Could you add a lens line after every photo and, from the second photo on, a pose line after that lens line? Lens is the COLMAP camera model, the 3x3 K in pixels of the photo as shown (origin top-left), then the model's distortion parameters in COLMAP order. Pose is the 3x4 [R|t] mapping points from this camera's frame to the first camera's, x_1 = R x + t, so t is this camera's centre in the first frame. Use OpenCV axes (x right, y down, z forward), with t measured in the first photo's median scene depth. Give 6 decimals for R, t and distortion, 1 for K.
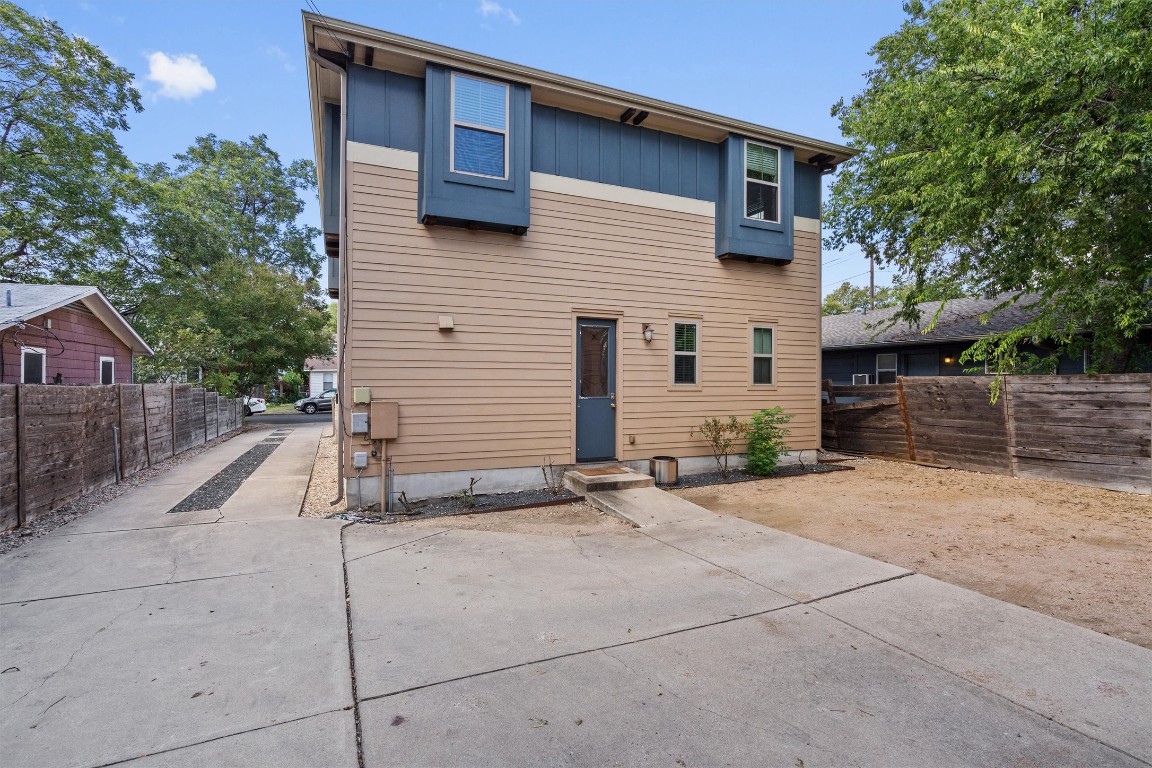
lens RADIAL K [[545.1, 0, 578.5], [0, 545.1, 377.4], [0, 0, 1]] dist [0.000177, 0.000453]
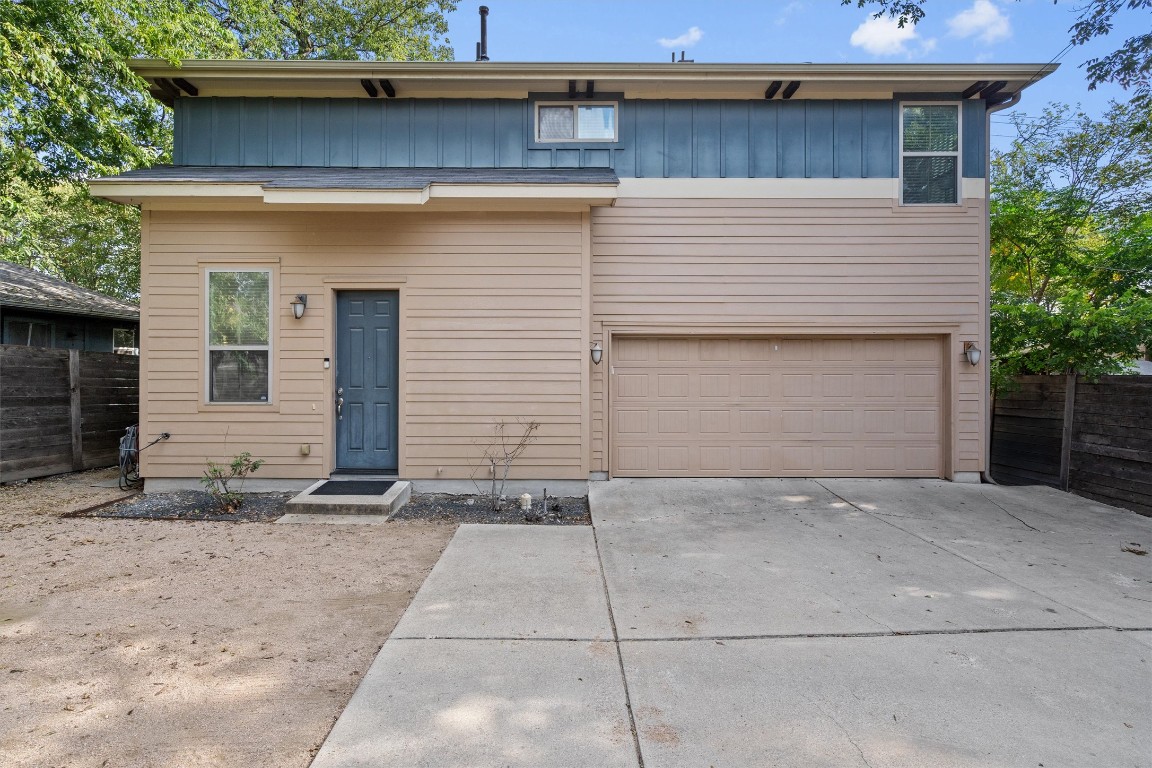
lens RADIAL K [[545.1, 0, 578.5], [0, 545.1, 377.4], [0, 0, 1]] dist [0.000177, 0.000453]
pose [[-0.912823, -0.013147, 0.408144, 0.149990], [-0.010400, 0.999906, 0.008949, 0.019922], [-0.408223, 0.003924, -0.912874, 1.914603]]
